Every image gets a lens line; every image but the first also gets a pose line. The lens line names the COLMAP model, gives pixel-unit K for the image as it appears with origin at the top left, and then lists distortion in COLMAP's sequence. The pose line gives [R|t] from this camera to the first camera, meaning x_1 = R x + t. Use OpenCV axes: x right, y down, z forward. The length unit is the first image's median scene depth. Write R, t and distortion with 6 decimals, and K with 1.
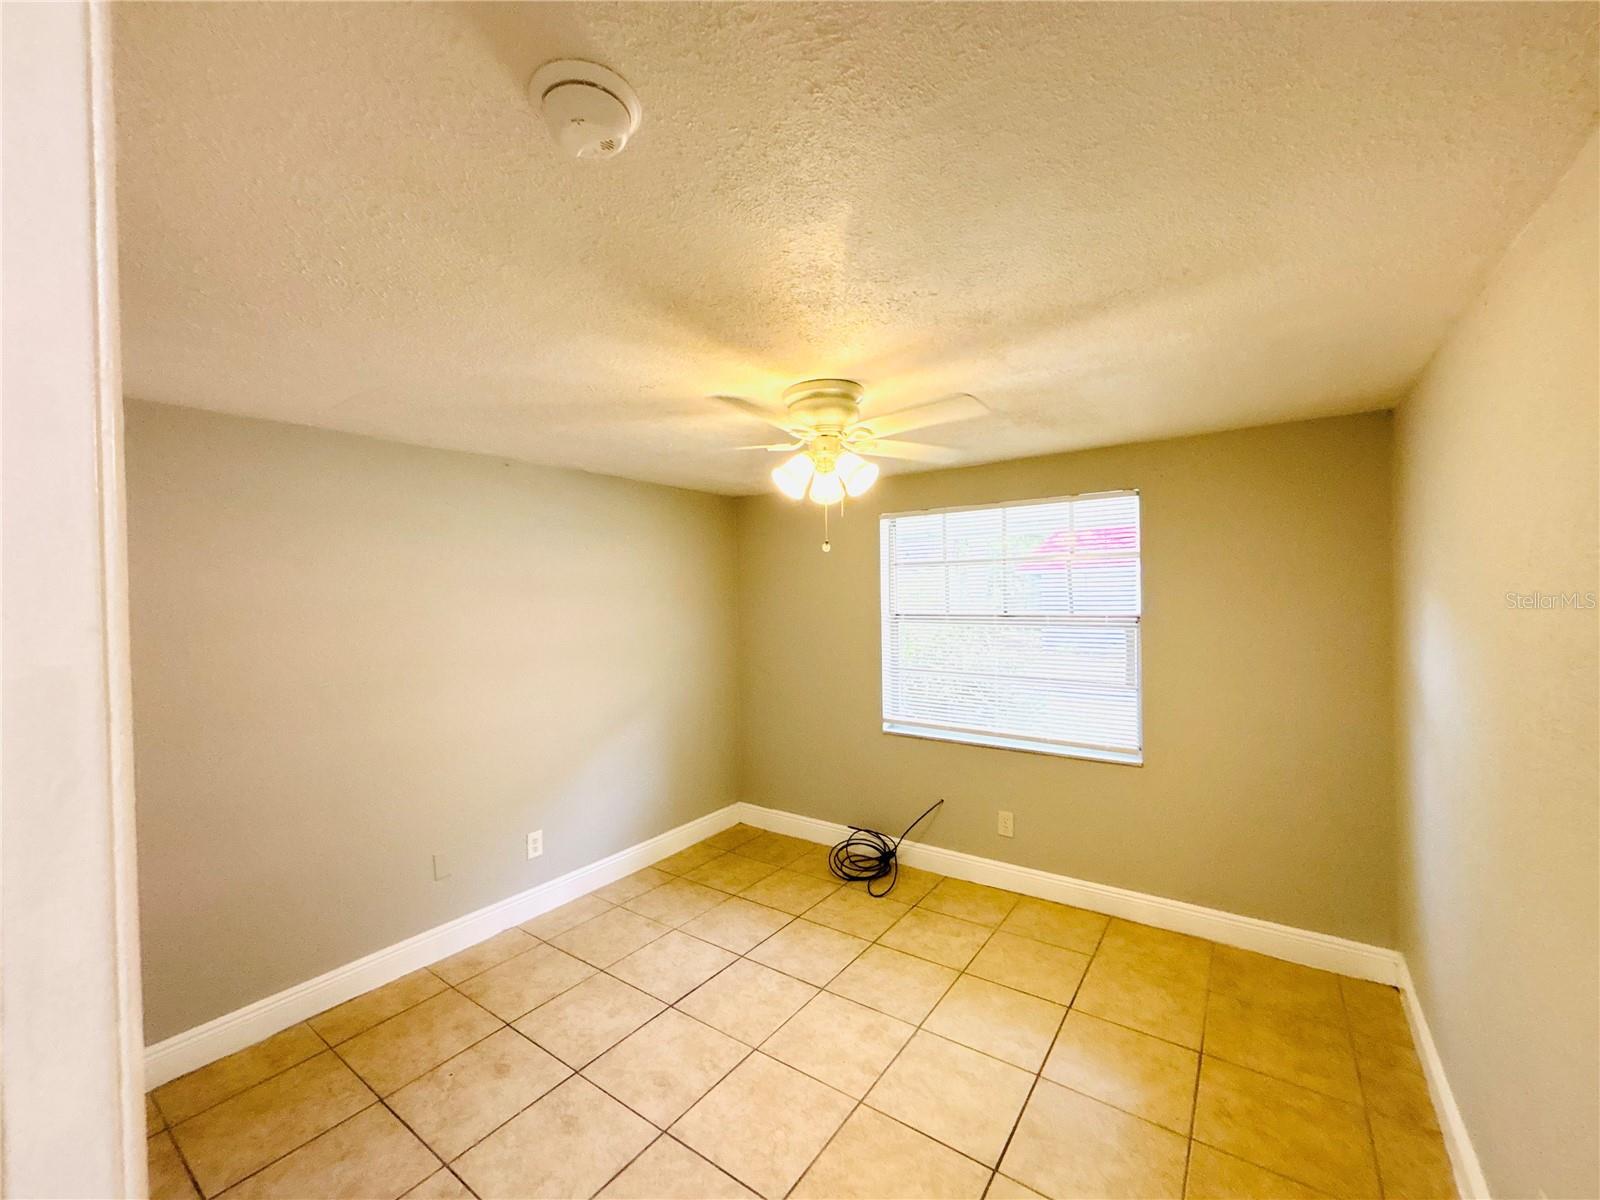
lens RADIAL K [[645.4, 0, 791.2], [0, 645.4, 603.6], [0, 0, 1]] dist [0.004643, 0.000335]
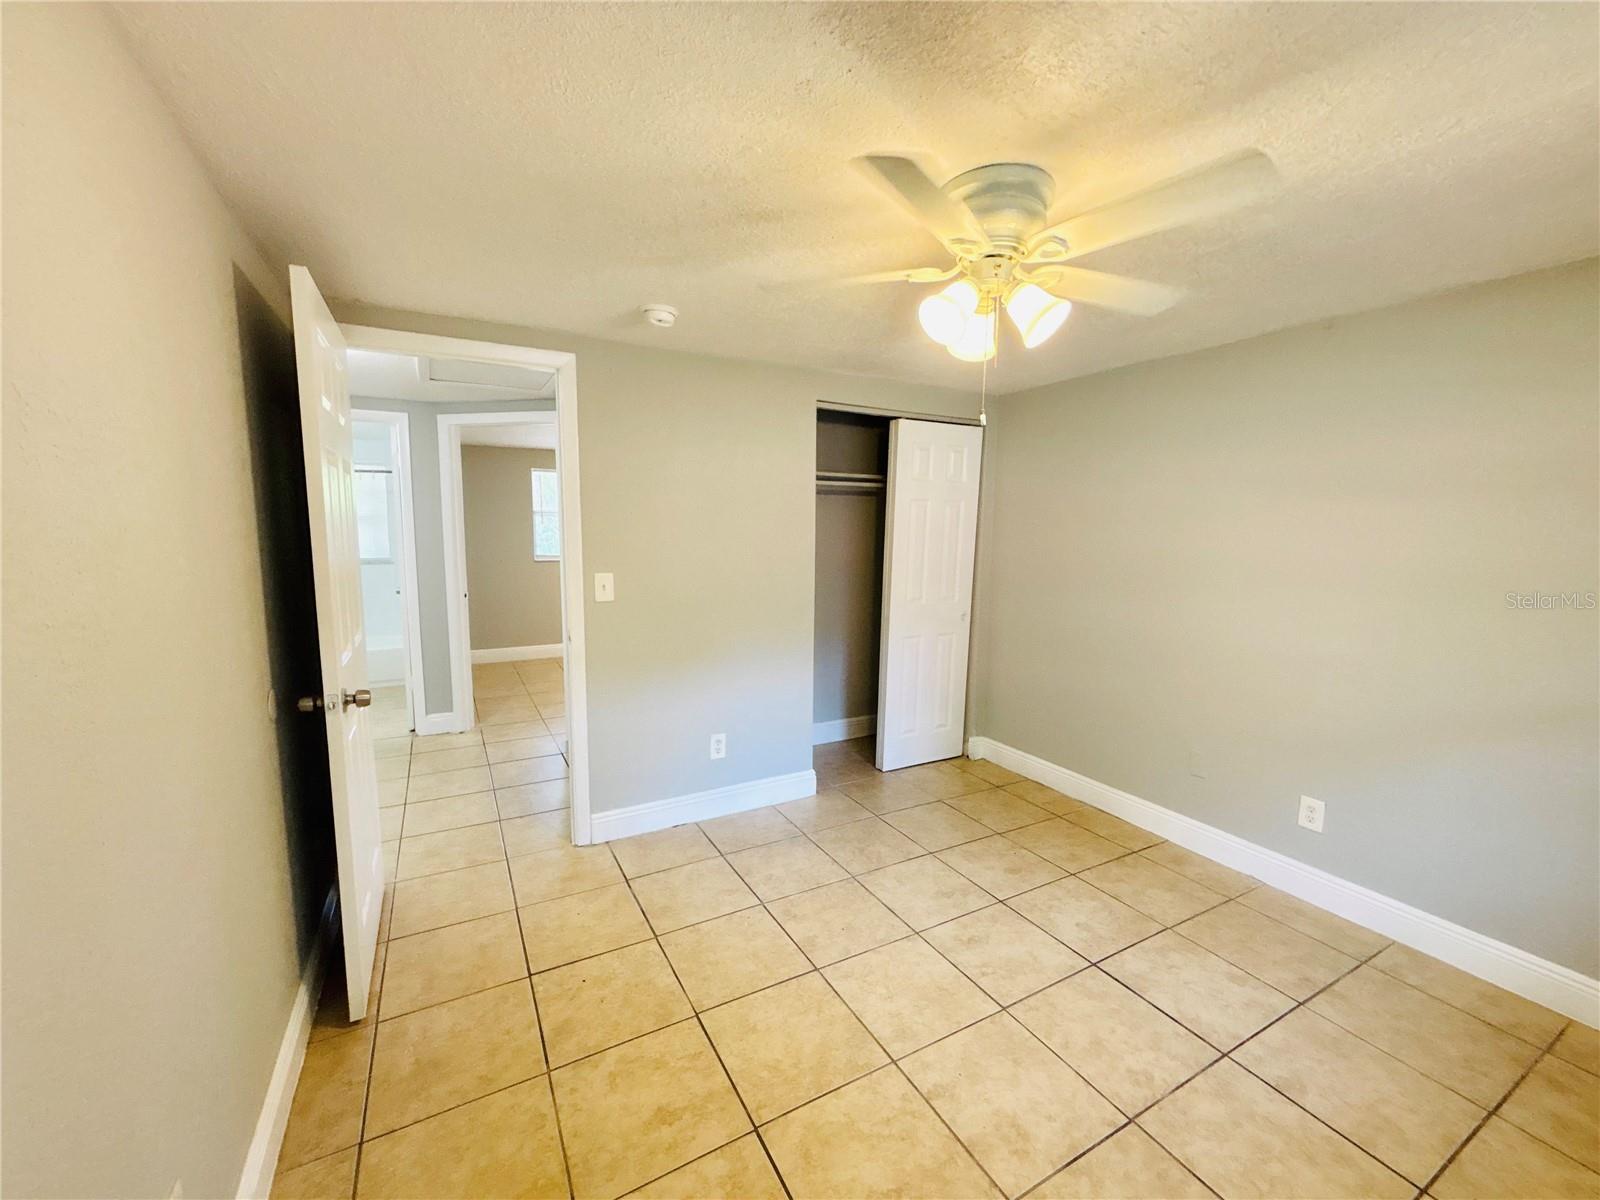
lens RADIAL K [[645.4, 0, 791.2], [0, 645.4, 603.6], [0, 0, 1]] dist [0.004643, 0.000335]
pose [[-0.430927, 0.123031, -0.893960, 0.719164], [-0.012766, 0.989732, 0.142366, 0.024827], [0.902297, 0.072762, -0.424931, 0.985362]]
